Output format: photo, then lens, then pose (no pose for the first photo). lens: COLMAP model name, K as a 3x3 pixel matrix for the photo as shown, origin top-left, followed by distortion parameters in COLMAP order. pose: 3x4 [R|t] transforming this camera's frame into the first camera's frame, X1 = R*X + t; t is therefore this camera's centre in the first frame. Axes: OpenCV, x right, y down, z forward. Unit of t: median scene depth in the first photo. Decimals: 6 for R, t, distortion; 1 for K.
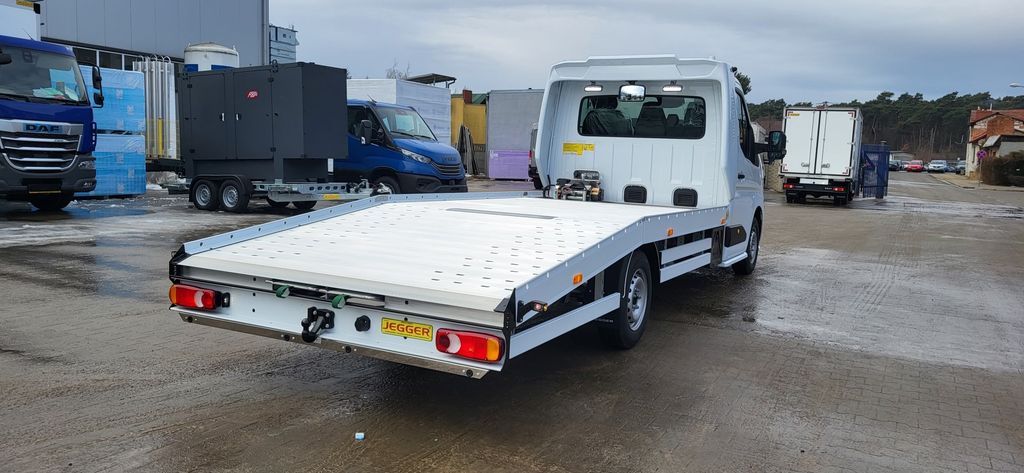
lens RADIAL K [[777.6, 0, 516.2], [0, 777.6, 214.2], [0, 0, 1]] dist [0.059346, -0.009333]
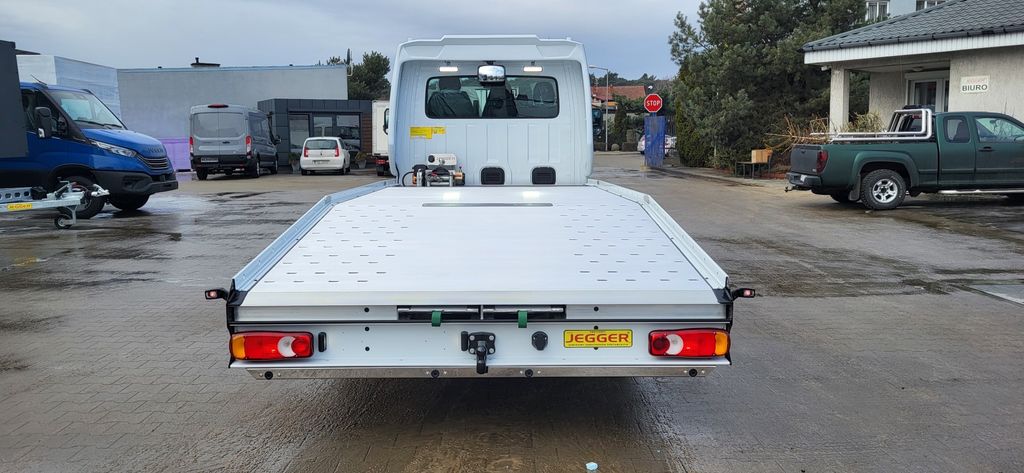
lens RADIAL K [[777.6, 0, 516.2], [0, 777.6, 214.2], [0, 0, 1]] dist [0.059346, -0.009333]
pose [[0.879560, -0.090389, 0.467124, -0.297383], [0.078188, 0.995900, 0.045486, -0.020748], [-0.469320, -0.003484, 0.883021, 0.116837]]
